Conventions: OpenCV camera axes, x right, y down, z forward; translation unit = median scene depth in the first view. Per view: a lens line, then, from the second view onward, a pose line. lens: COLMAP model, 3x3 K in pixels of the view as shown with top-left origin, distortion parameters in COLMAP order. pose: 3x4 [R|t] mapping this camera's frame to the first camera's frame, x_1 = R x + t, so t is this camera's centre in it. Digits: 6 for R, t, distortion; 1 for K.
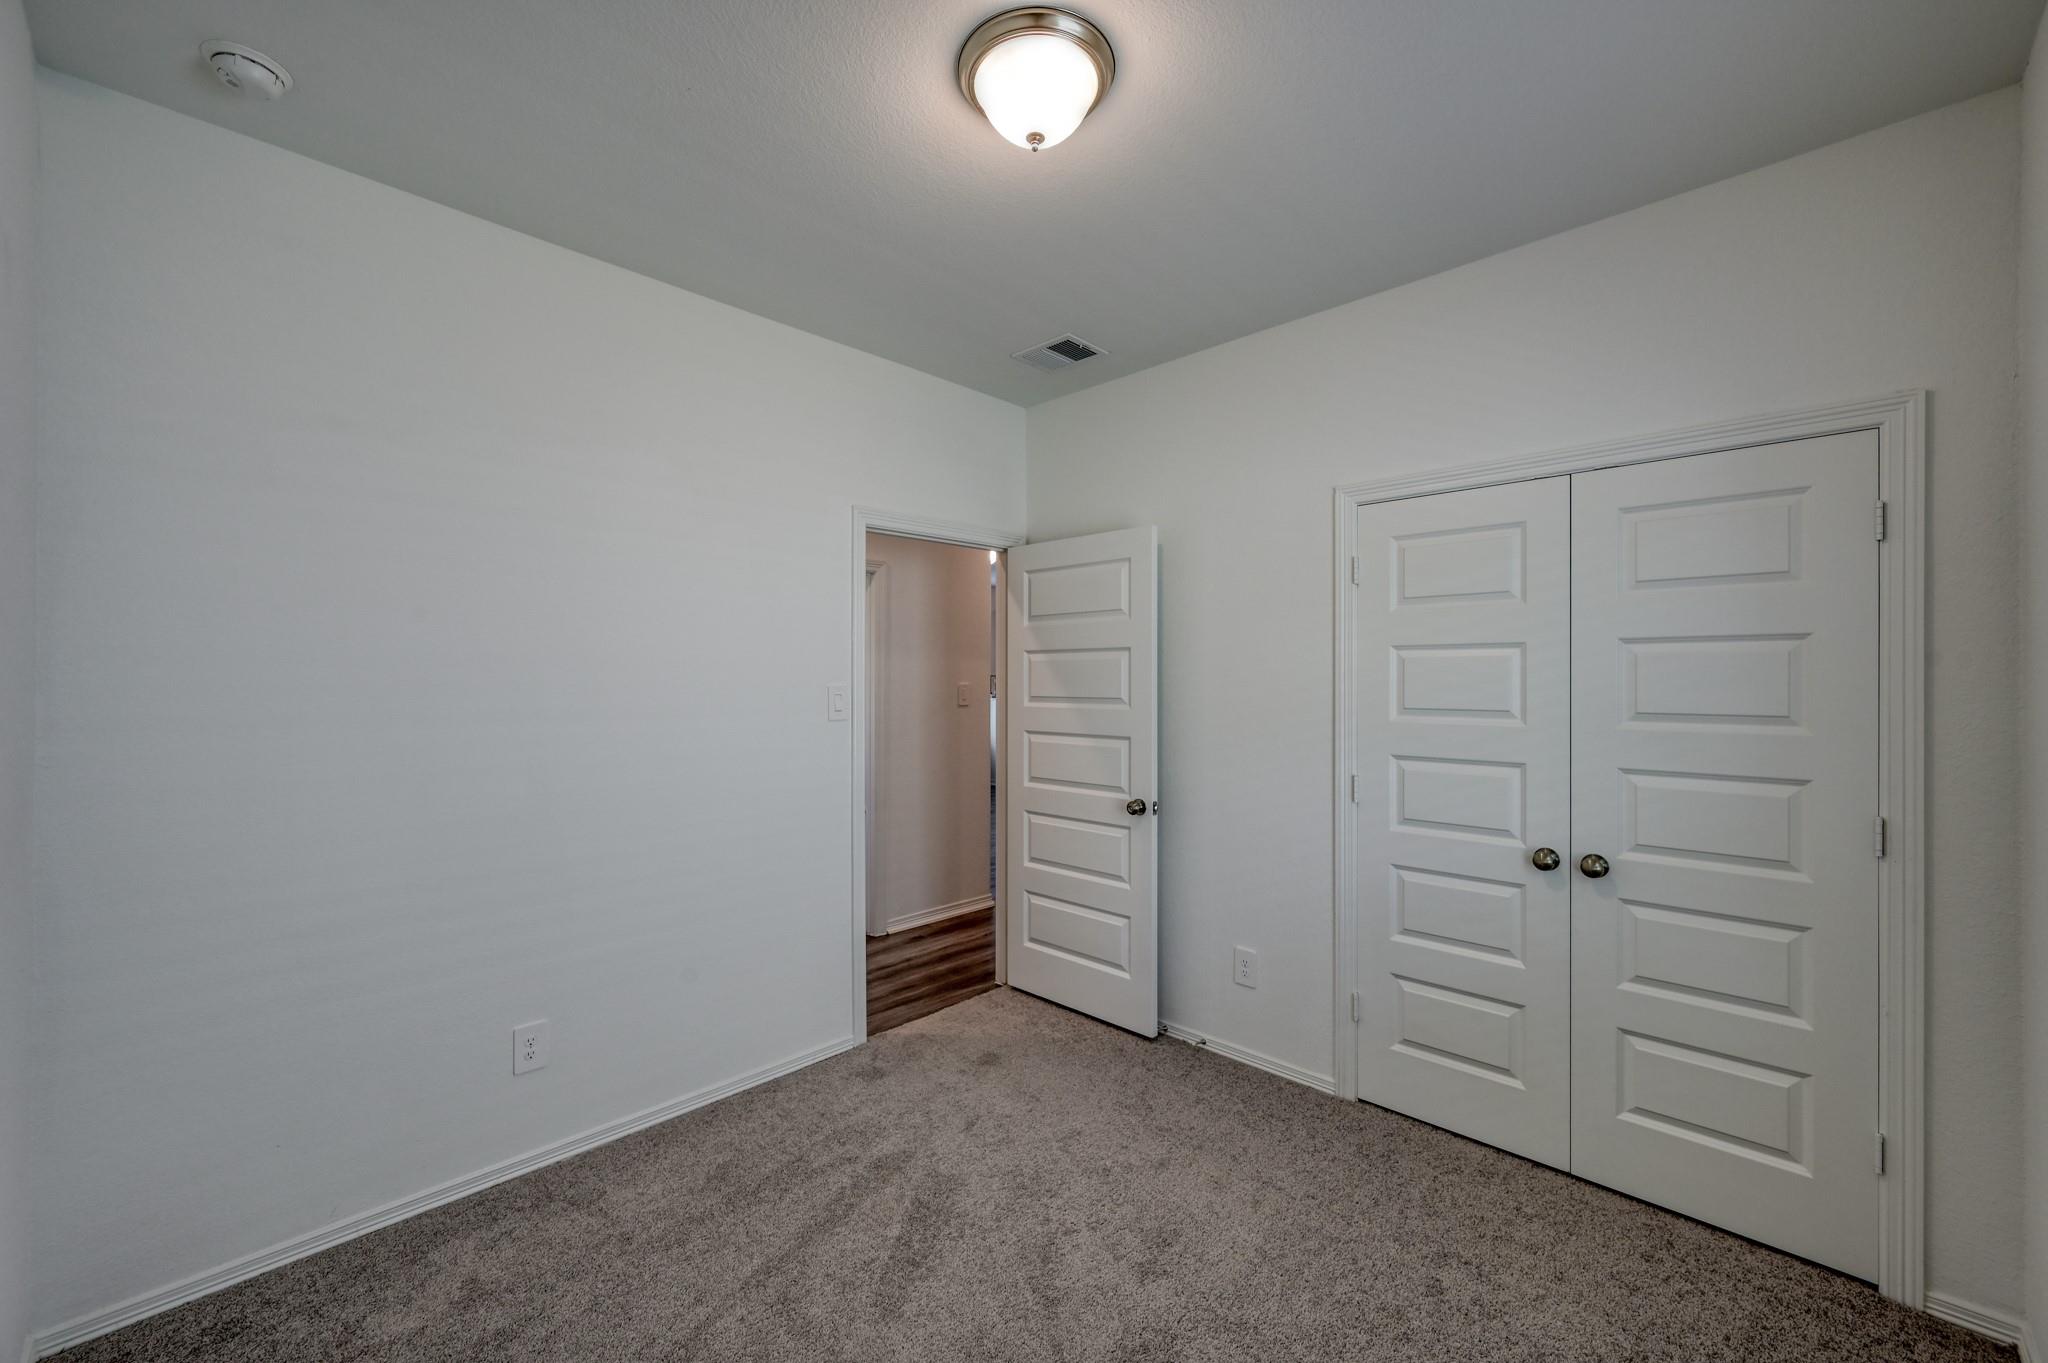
lens RADIAL K [[795.3, 0, 1026.1], [0, 795.3, 689.8], [0, 0, 1]] dist [-0.001169, -0.000050]
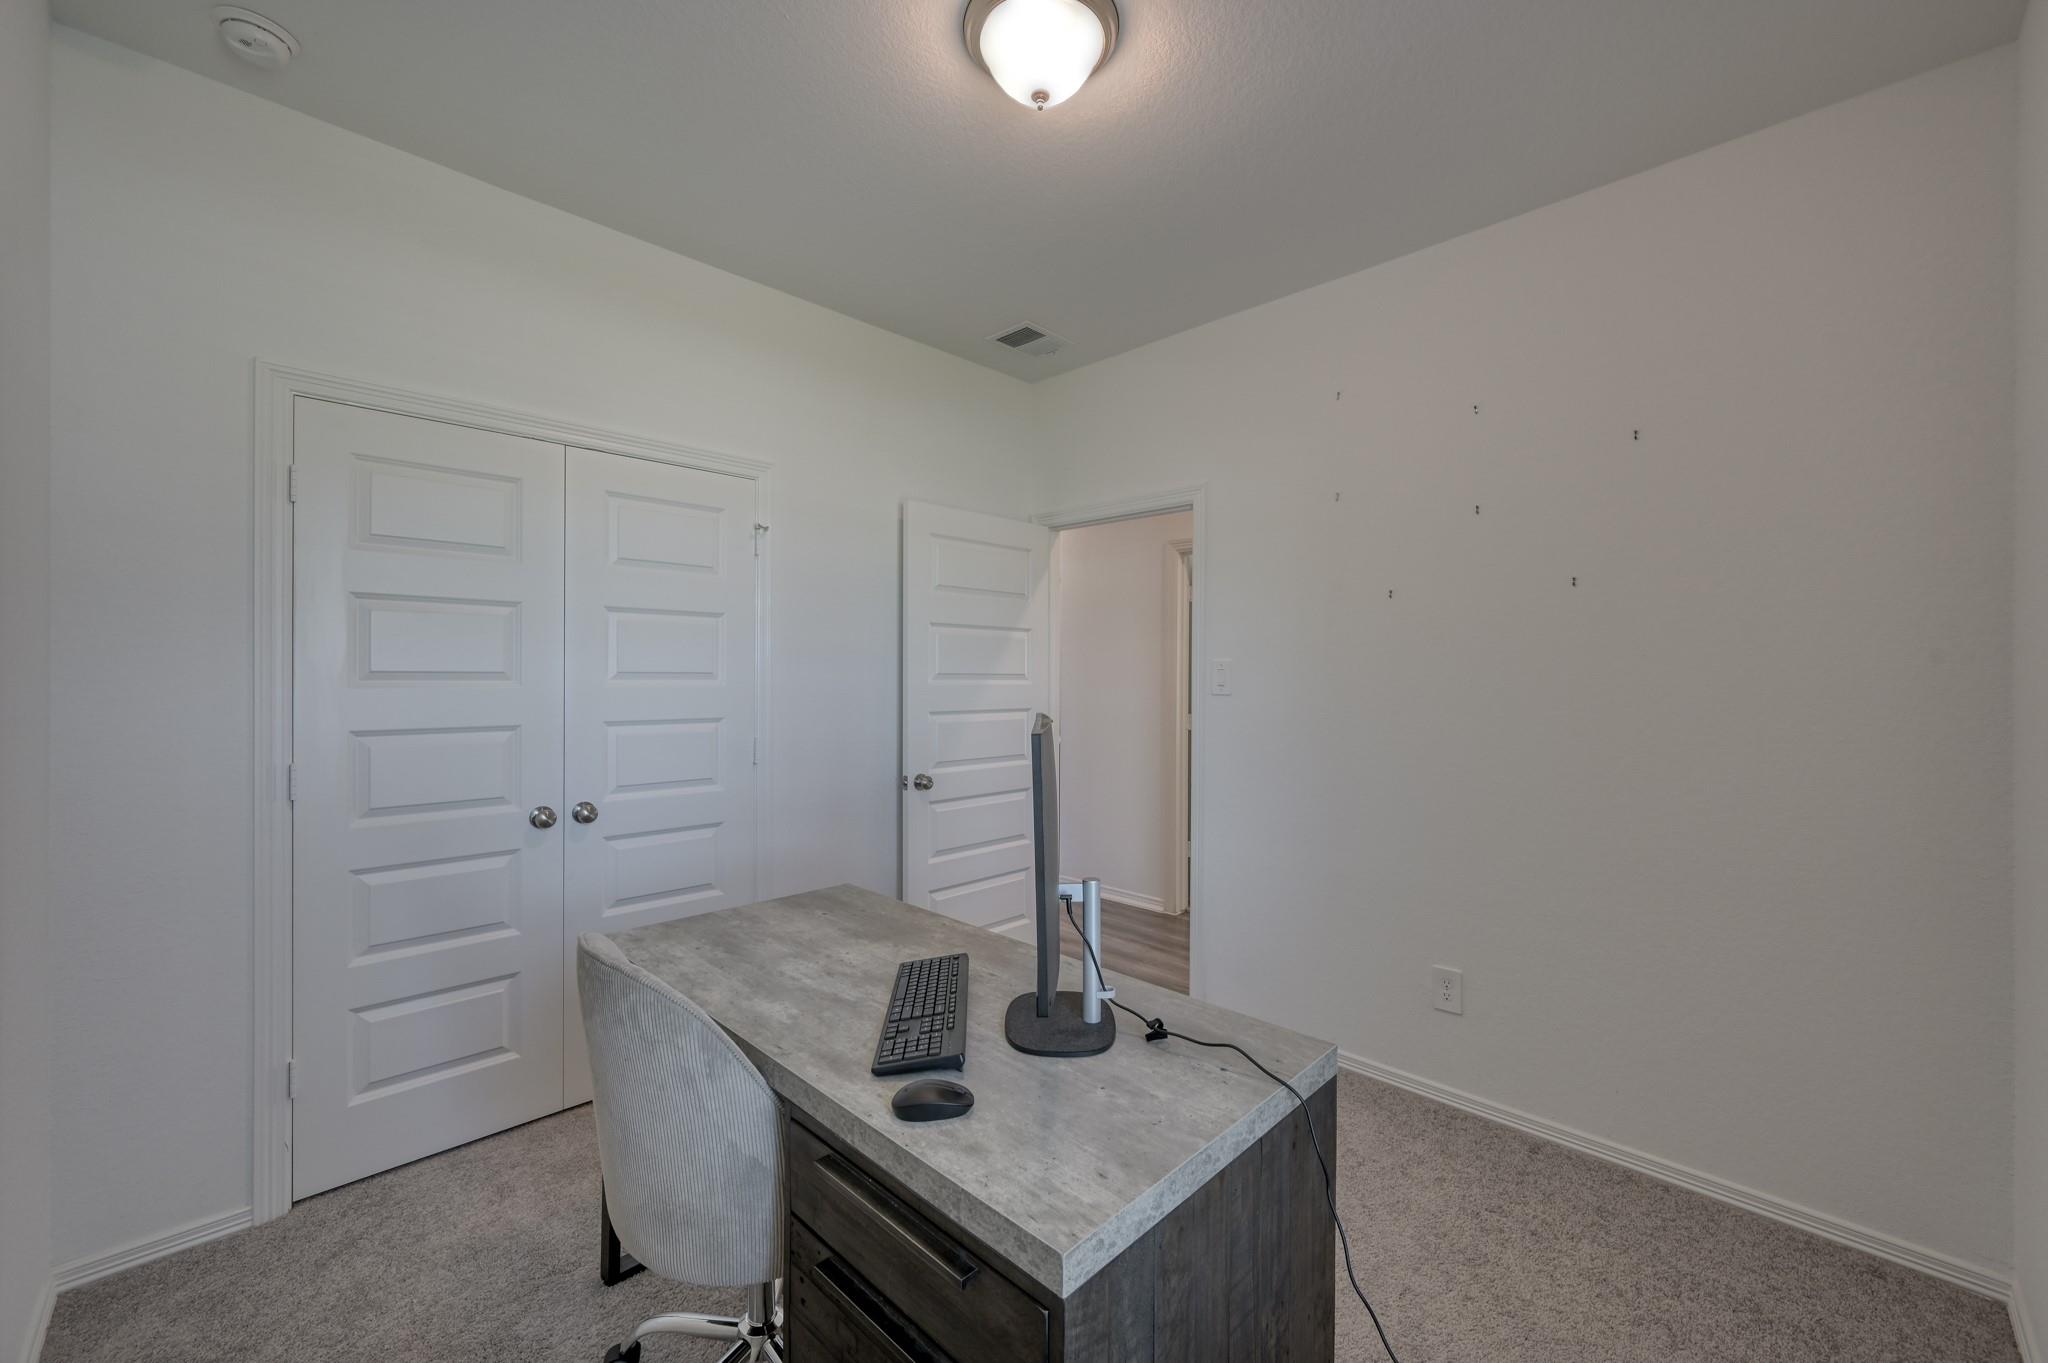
lens RADIAL K [[811.0, 0, 1016.3], [0, 811.0, 664.0], [0, 0, 1]] dist [0.000488, 0.000055]
pose [[0.025621, -0.006556, 0.999650, -0.367047], [-0.011352, 0.999912, 0.006849, 0.002386], [-0.999607, -0.011524, 0.025544, 0.370925]]
